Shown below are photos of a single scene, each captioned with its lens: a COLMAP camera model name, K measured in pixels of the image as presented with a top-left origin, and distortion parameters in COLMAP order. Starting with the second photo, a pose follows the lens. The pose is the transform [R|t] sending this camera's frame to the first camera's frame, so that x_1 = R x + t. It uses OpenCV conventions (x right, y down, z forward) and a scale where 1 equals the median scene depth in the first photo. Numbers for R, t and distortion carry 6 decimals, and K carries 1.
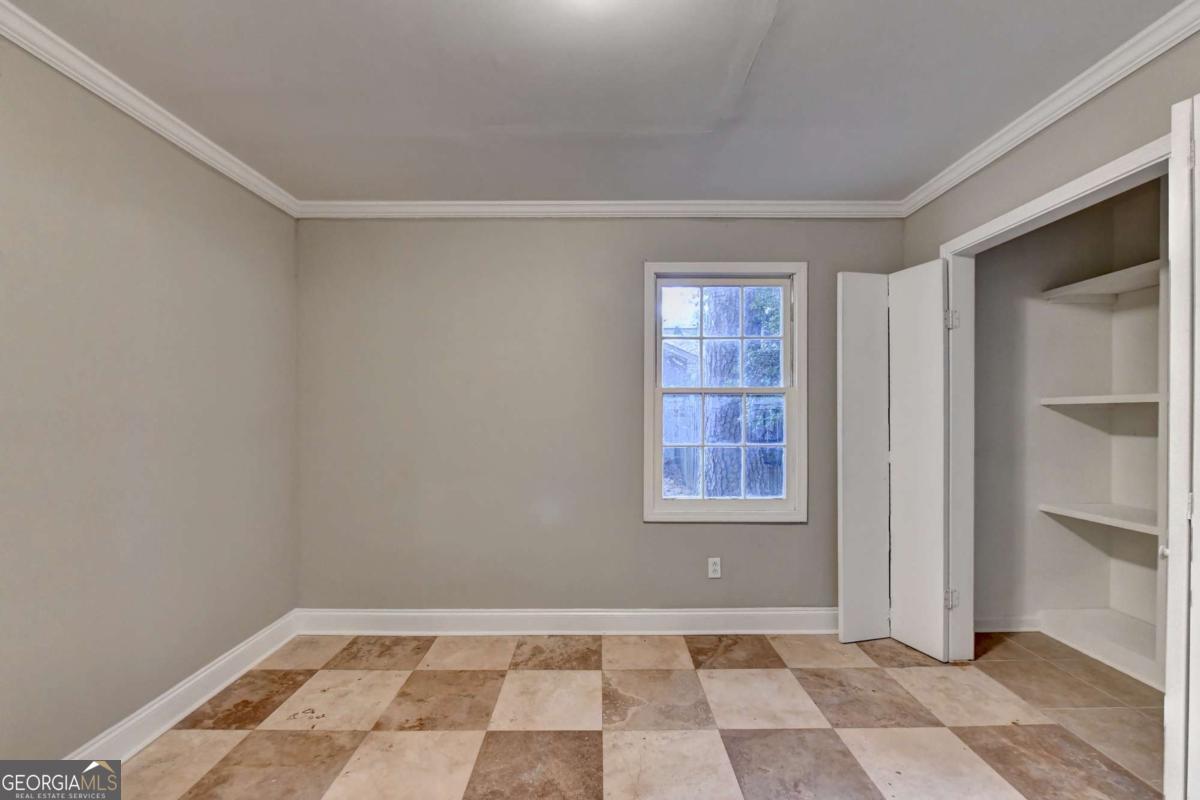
lens RADIAL K [[488.3, 0, 602.4], [0, 488.3, 415.1], [0, 0, 1]] dist [-0.001176, -0.000194]
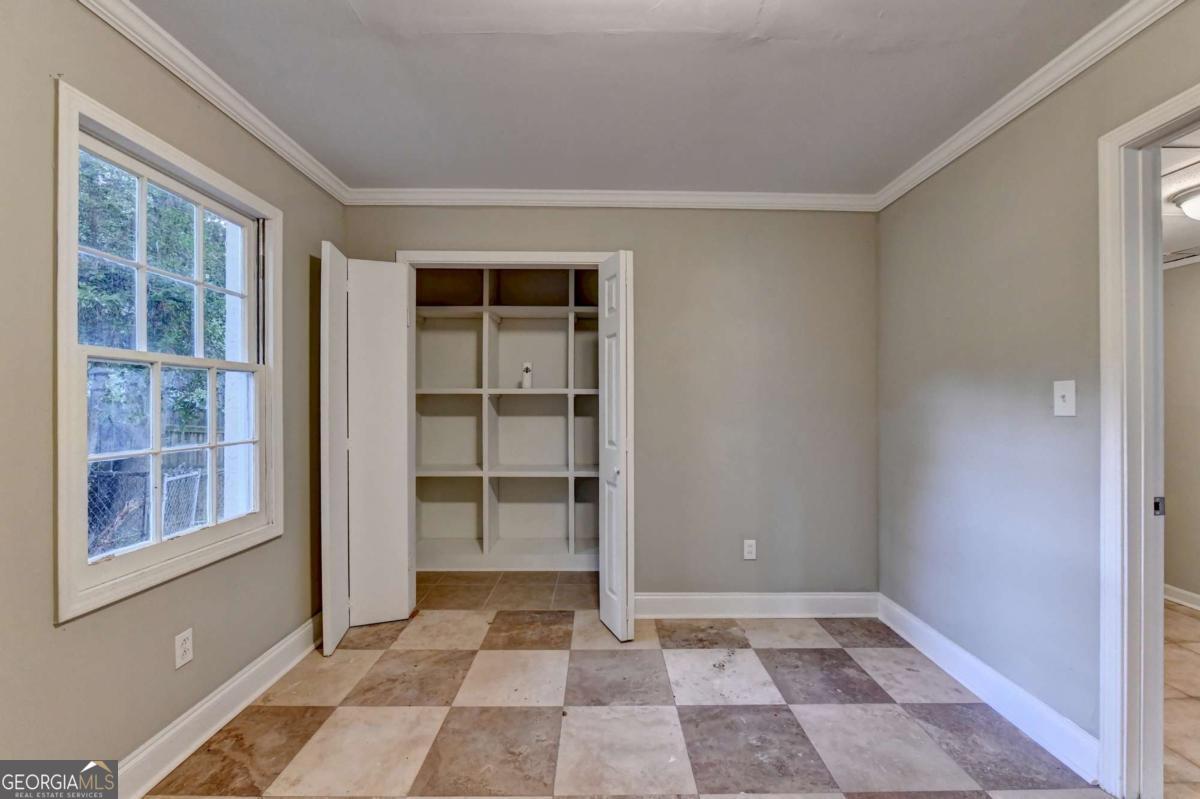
lens RADIAL K [[493.2, 0, 600.0], [0, 493.2, 399.5], [0, 0, 1]] dist [-0.001010, -0.000084]
pose [[-0.000861, 0.010697, 0.999942, -0.464611], [-0.004625, 0.999932, -0.010701, 0.004166], [-0.999989, -0.004634, -0.000812, 0.559966]]
